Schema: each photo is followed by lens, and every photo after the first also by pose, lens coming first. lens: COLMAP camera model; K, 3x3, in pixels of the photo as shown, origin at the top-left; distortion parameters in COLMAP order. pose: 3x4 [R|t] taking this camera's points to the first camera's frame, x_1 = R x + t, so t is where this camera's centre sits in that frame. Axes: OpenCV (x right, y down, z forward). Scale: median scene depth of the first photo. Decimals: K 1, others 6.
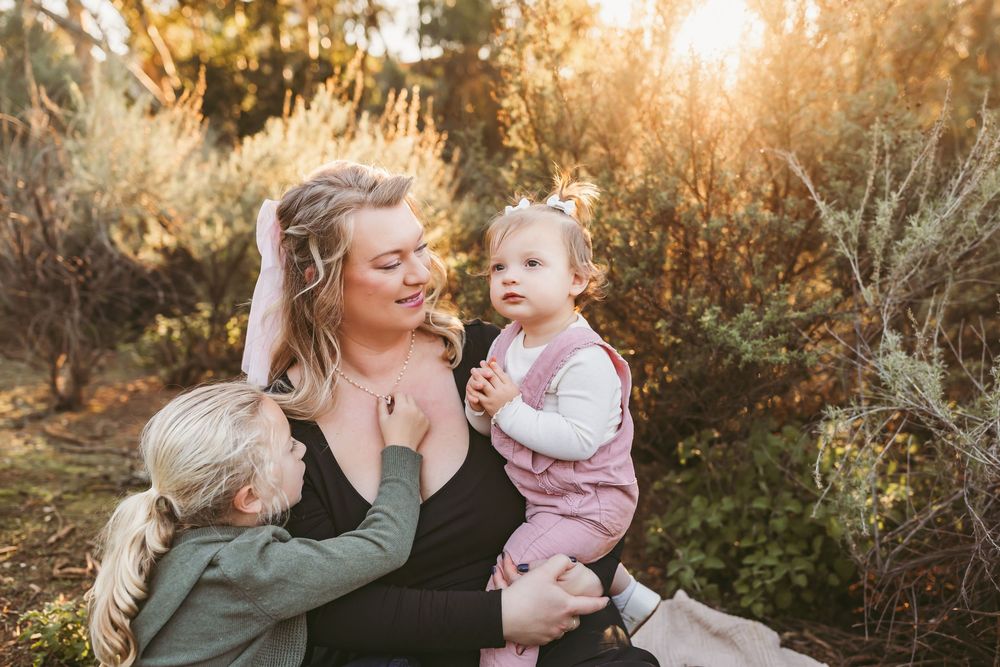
lens RADIAL K [[948.3, 0, 498.1], [0, 948.3, 338.9], [0, 0, 1]] dist [0.004948, -0.005526]
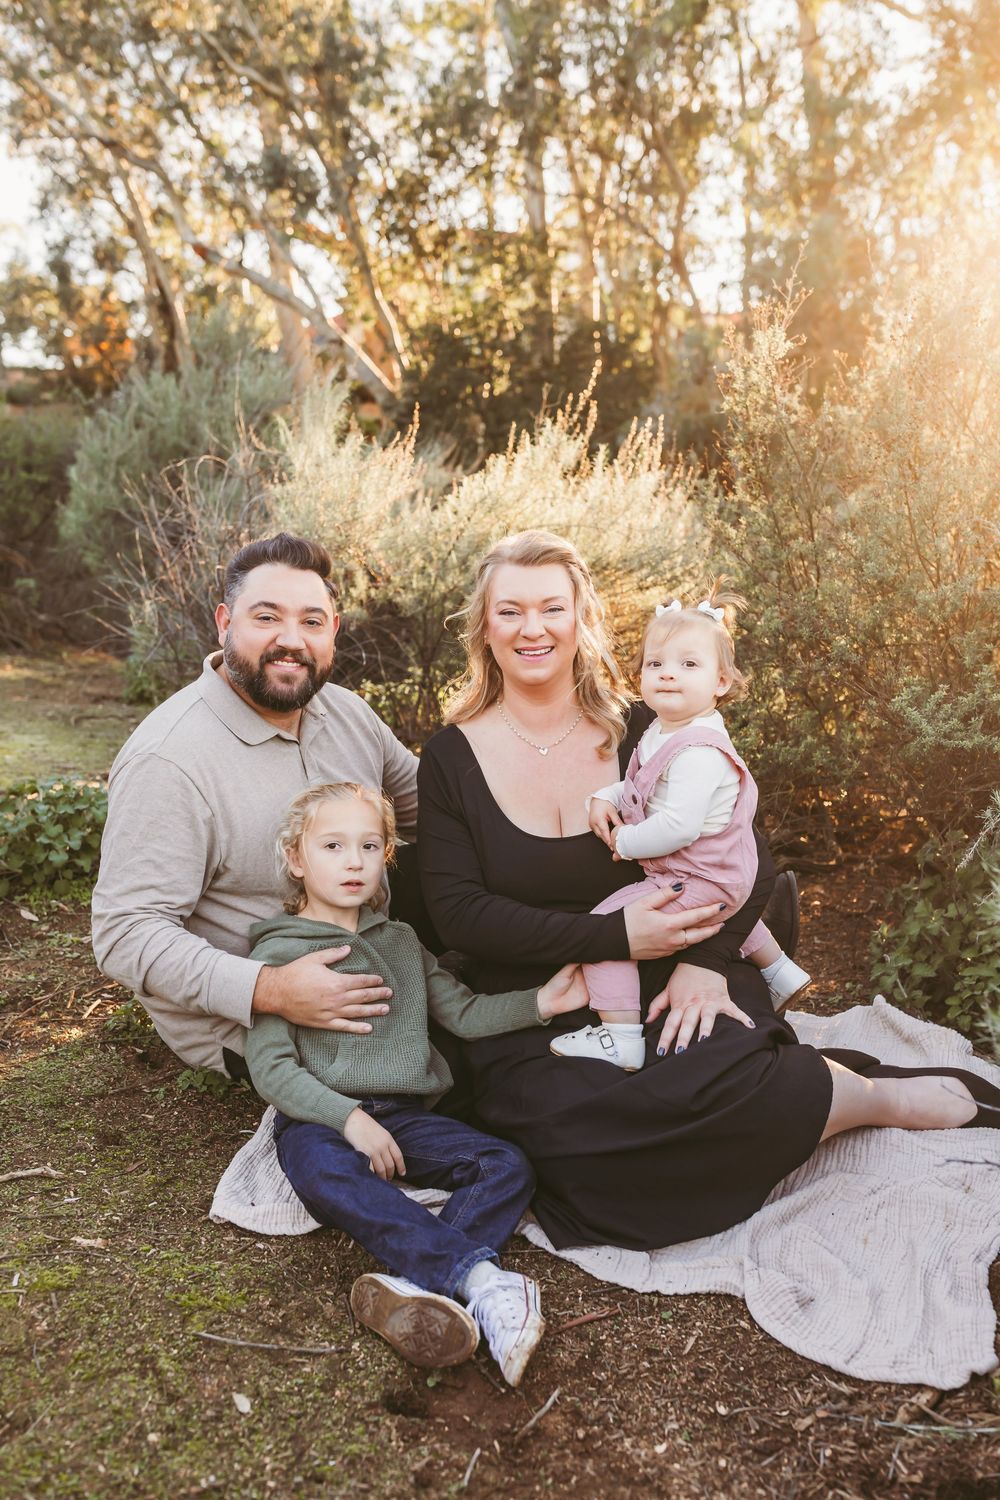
lens RADIAL K [[1418.0, 0, 500.0], [0, 1418.0, 750.0], [0, 0, 1]] dist [0.004747, -0.008434]
pose [[0.967239, 0.044402, -0.249955, 0.142736], [-0.040315, 0.998957, 0.021449, 0.011797], [0.250646, -0.010669, 0.968020, -0.353873]]
